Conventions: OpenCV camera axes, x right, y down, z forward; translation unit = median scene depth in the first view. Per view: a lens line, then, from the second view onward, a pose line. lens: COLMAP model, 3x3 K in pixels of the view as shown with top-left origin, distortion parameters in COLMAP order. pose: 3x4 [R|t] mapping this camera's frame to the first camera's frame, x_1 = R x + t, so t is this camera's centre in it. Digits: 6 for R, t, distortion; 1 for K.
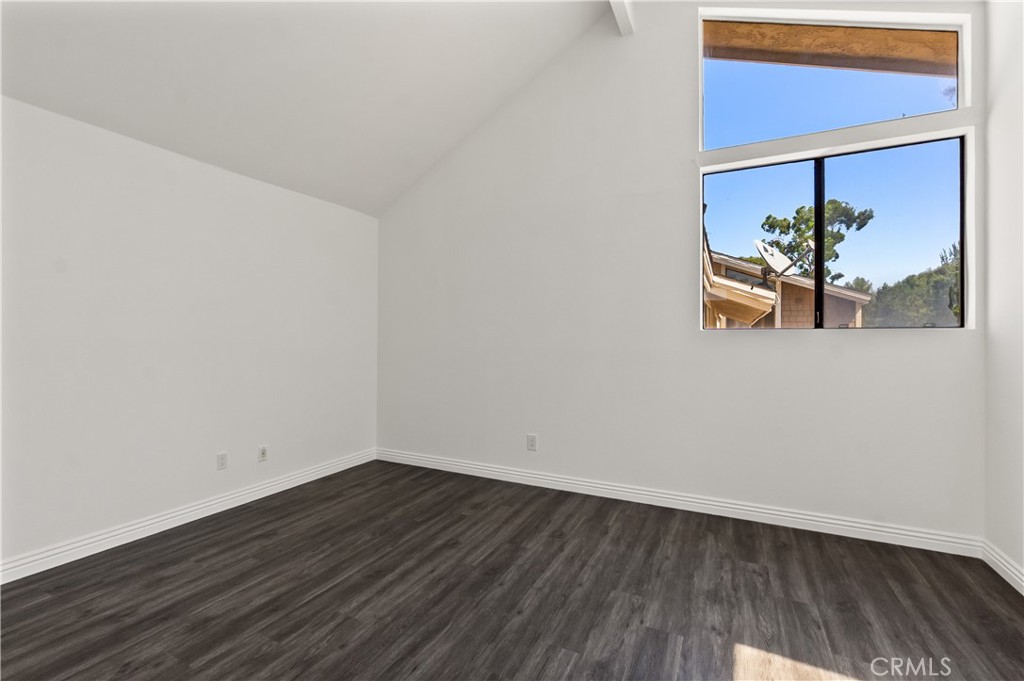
lens RADIAL K [[442.5, 0, 508.7], [0, 442.5, 340.7], [0, 0, 1]] dist [-0.002841, 0.000003]
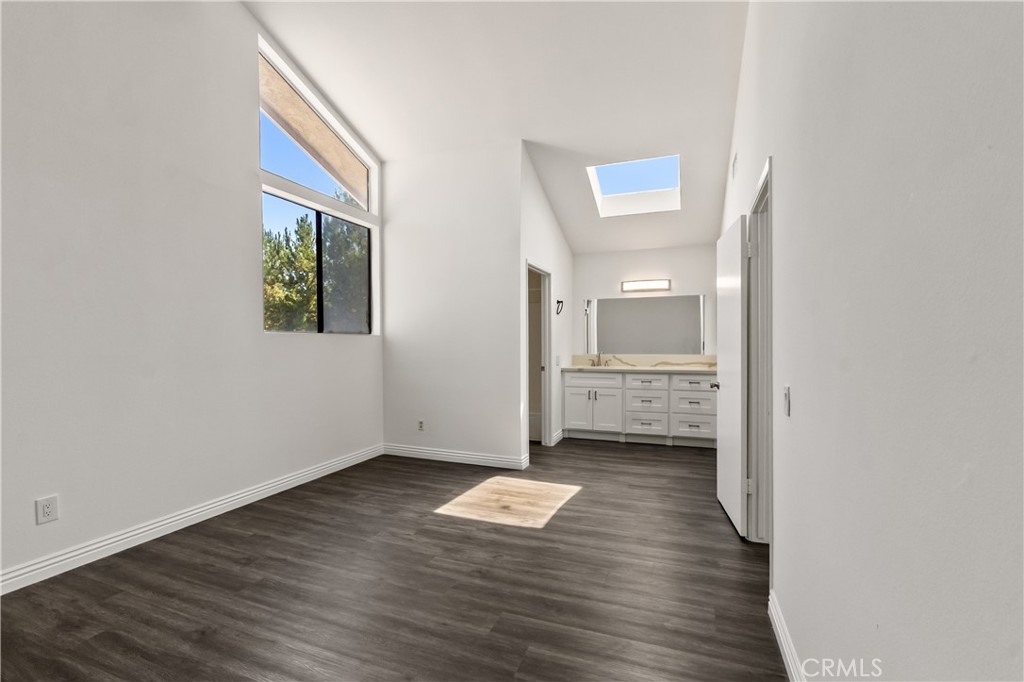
lens RADIAL K [[453.1, 0, 510.9], [0, 453.1, 343.2], [0, 0, 1]] dist [-0.000505, 0.000464]
pose [[-0.086773, -0.008684, 0.996190, -0.899431], [0.004444, 0.999949, 0.009104, -0.003387], [-0.996218, 0.005217, -0.086730, 0.590164]]
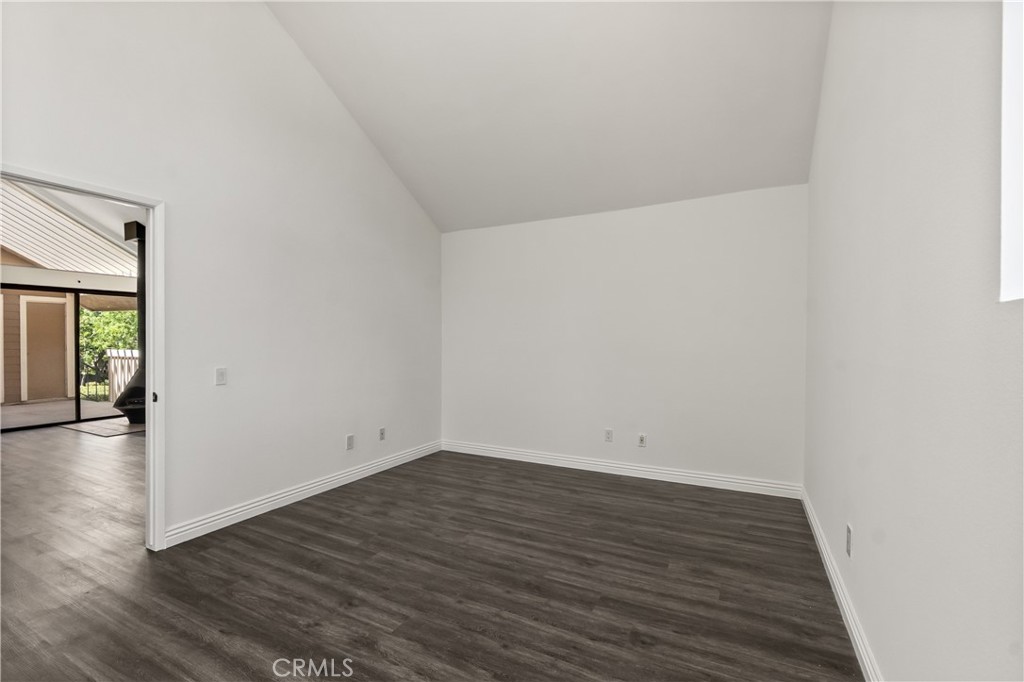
lens RADIAL K [[453.1, 0, 510.9], [0, 453.1, 343.2], [0, 0, 1]] dist [-0.000505, 0.000464]
pose [[-0.019242, -0.003338, -0.999809, 0.844670], [-0.005546, 0.999979, -0.003232, 0.005615], [0.999799, 0.005483, -0.019260, 0.878458]]
